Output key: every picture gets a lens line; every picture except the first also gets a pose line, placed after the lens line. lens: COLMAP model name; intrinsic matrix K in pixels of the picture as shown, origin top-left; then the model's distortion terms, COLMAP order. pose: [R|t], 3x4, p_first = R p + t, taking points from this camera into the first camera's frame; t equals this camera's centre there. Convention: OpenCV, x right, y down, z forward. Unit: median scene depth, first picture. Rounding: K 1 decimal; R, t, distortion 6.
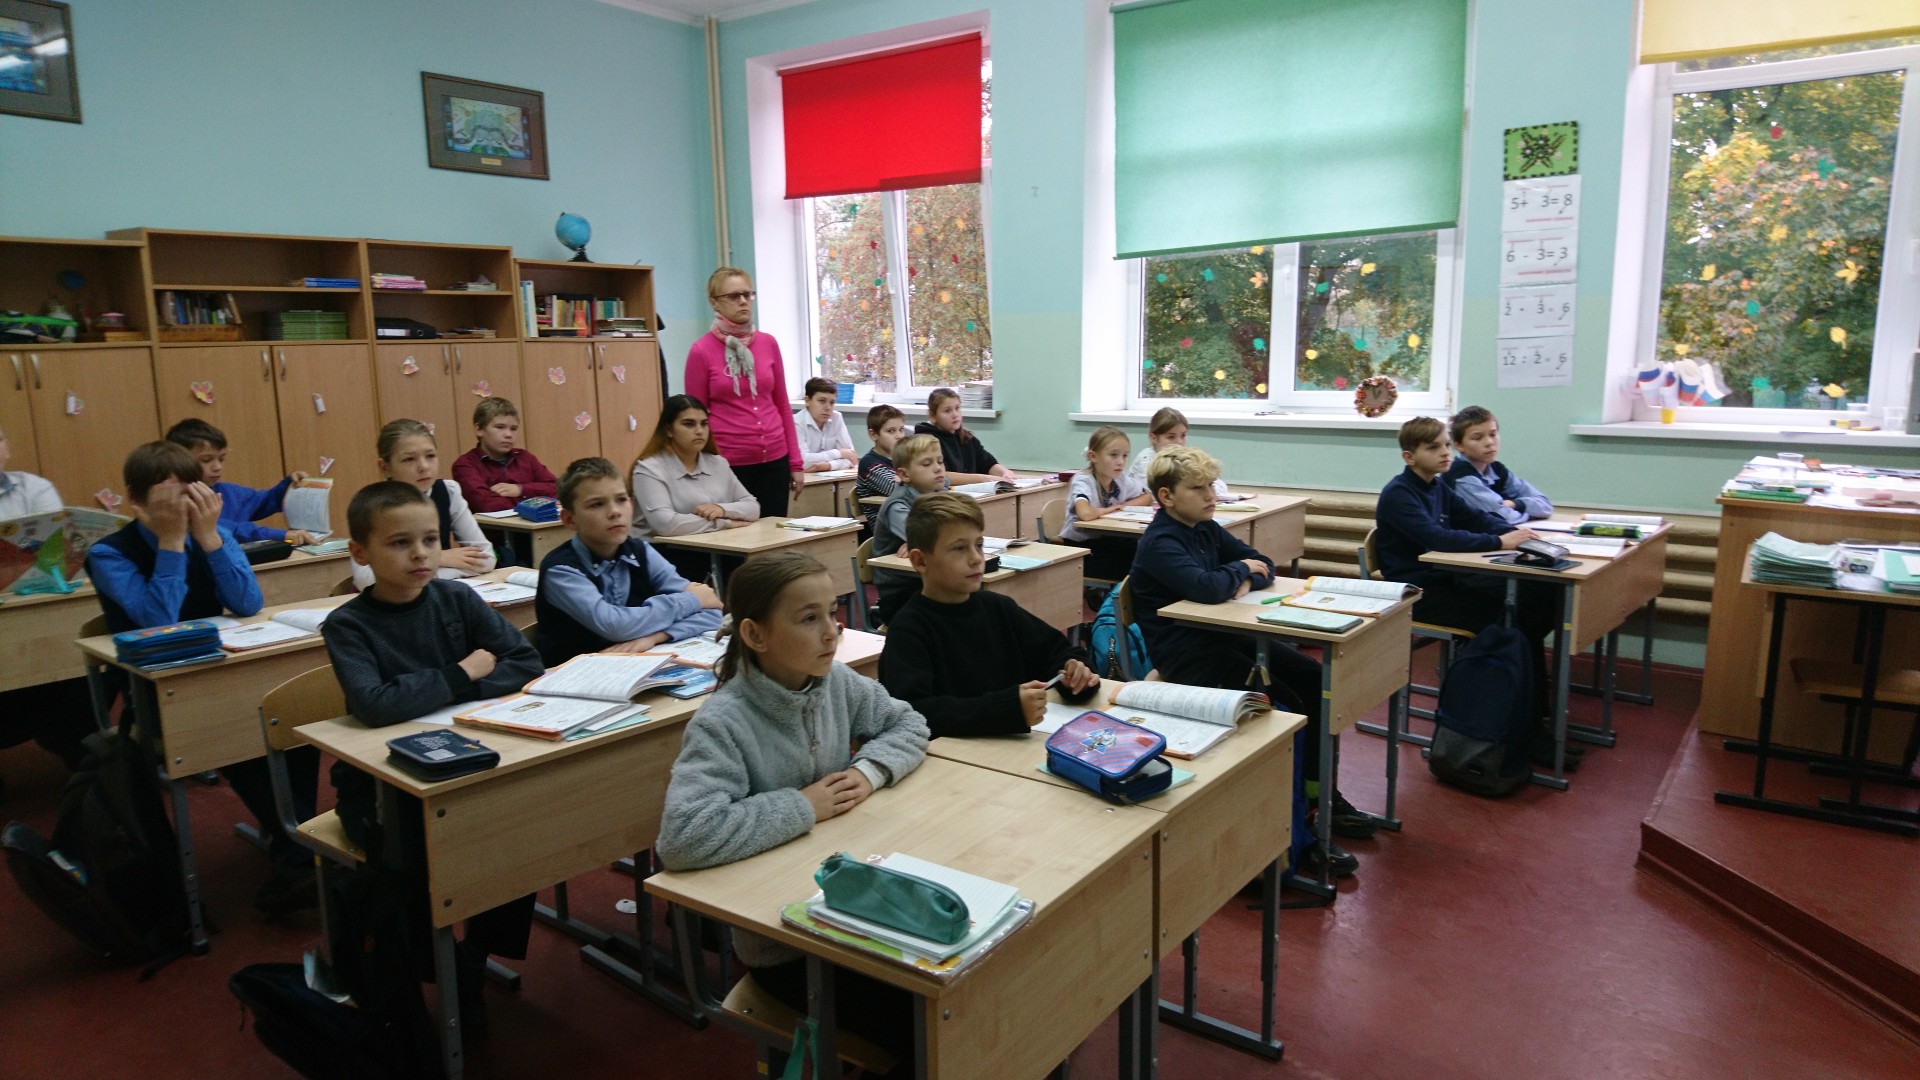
lens RADIAL K [[1212.2, 0, 960.1], [0, 1212.2, 547.8], [0, 0, 1]] dist [0.014772, -0.013447]
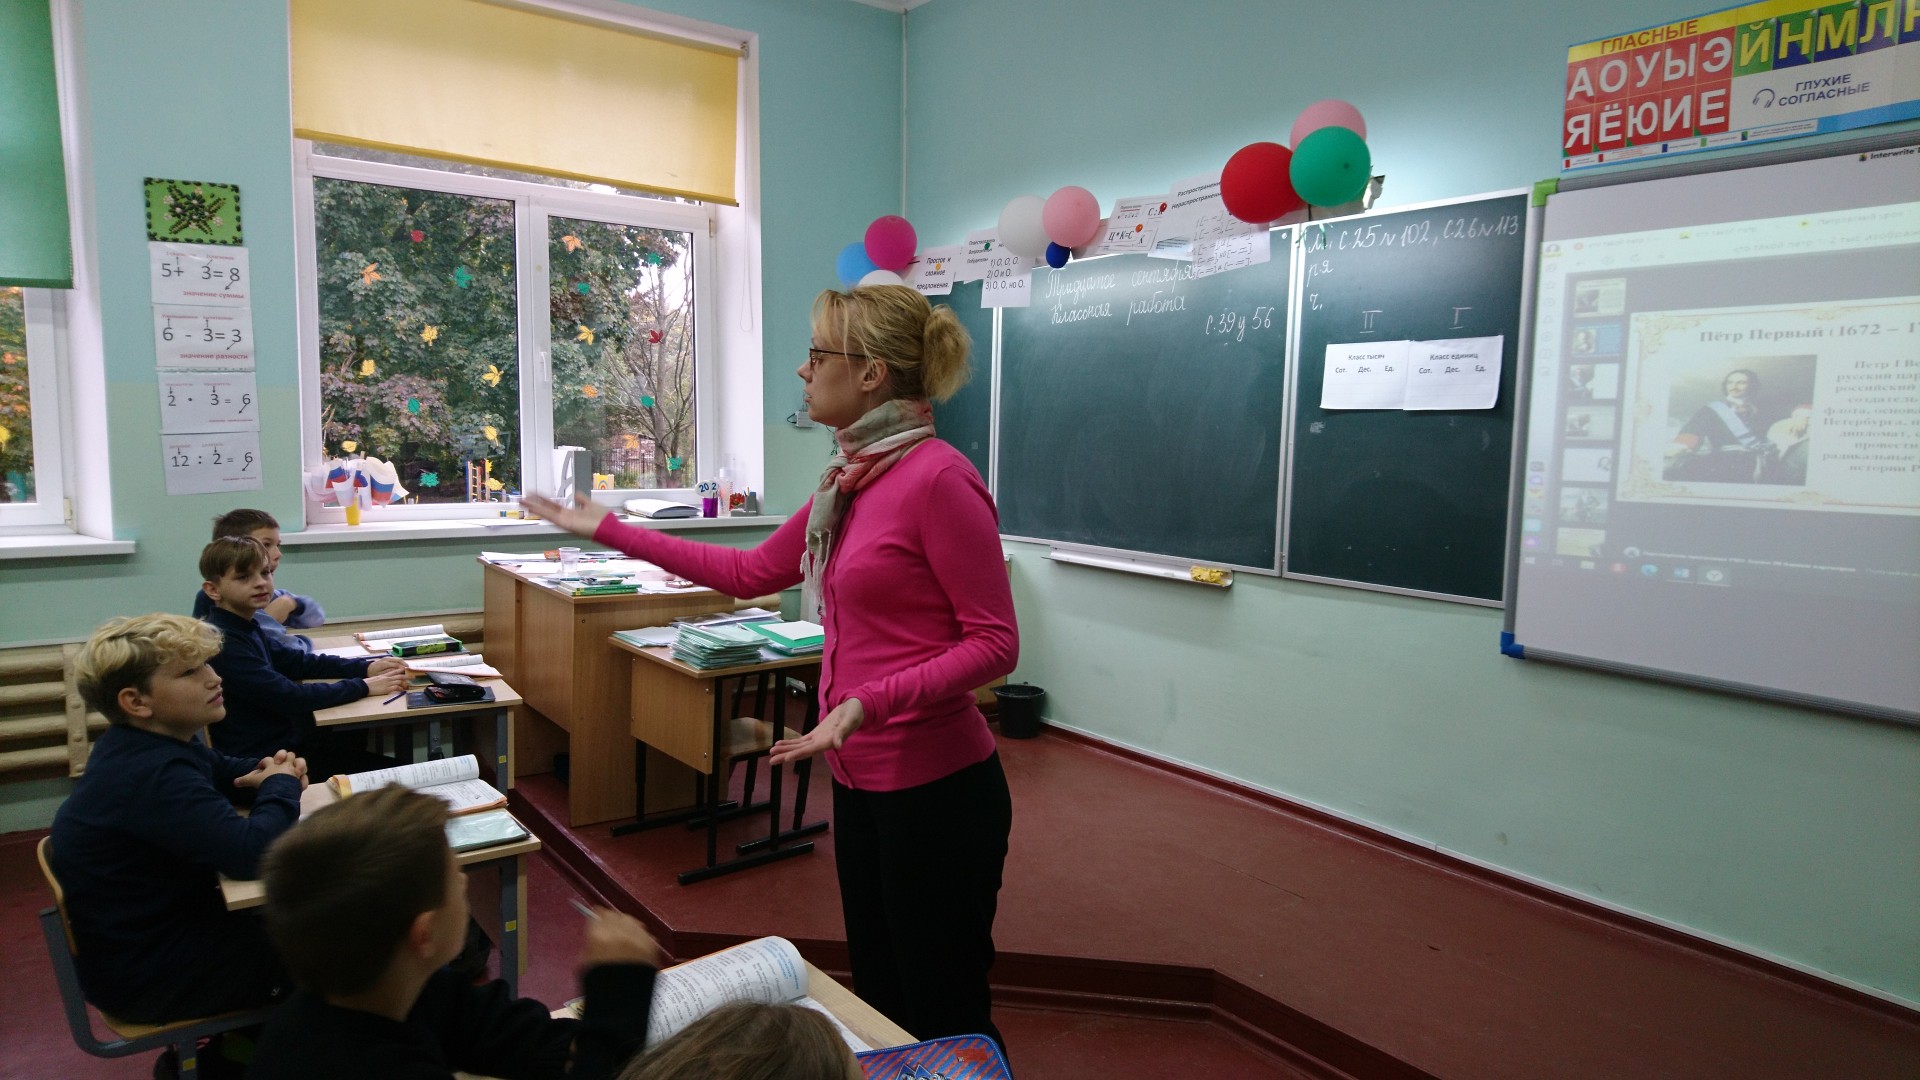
lens RADIAL K [[1212.2, 0, 974.3], [0, 1212.2, 541.8], [0, 0, 1]] dist [0.014772, -0.013447]
pose [[0.282699, -0.086303, 0.955318, -0.186727], [0.147630, 0.987992, 0.045568, -0.062194], [-0.947780, 0.128151, 0.292045, 0.278572]]
